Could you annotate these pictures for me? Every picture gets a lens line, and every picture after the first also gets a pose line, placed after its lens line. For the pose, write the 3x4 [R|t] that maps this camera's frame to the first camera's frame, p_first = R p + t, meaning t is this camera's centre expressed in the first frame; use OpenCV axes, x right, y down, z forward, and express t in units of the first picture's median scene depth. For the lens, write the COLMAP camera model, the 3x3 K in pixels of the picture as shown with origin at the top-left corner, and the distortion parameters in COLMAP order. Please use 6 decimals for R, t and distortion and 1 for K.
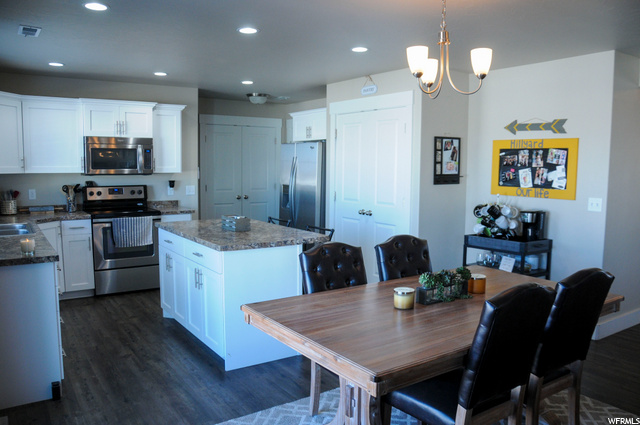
lens RADIAL K [[508.9, 0, 320.0], [0, 508.9, 212.5], [0, 0, 1]] dist [-0.167163, 0.126651]
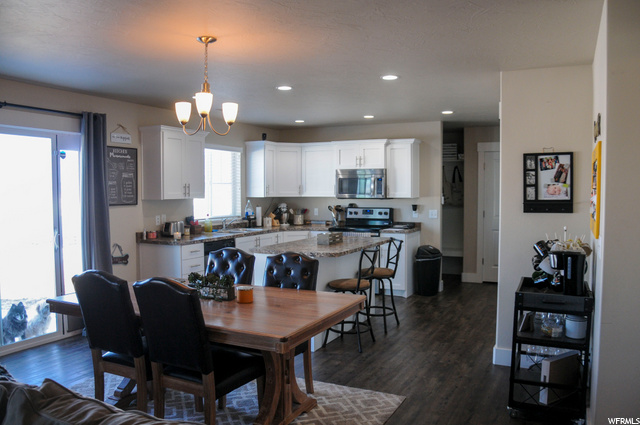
lens RADIAL K [[508.9, 0, 320.0], [0, 508.9, 212.5], [0, 0, 1]] dist [-0.167163, 0.126651]
pose [[0.486262, 0.027217, -0.873389, 0.713184], [-0.076112, 0.997035, -0.011306, -0.019633], [0.870492, 0.071973, 0.486892, 0.298834]]
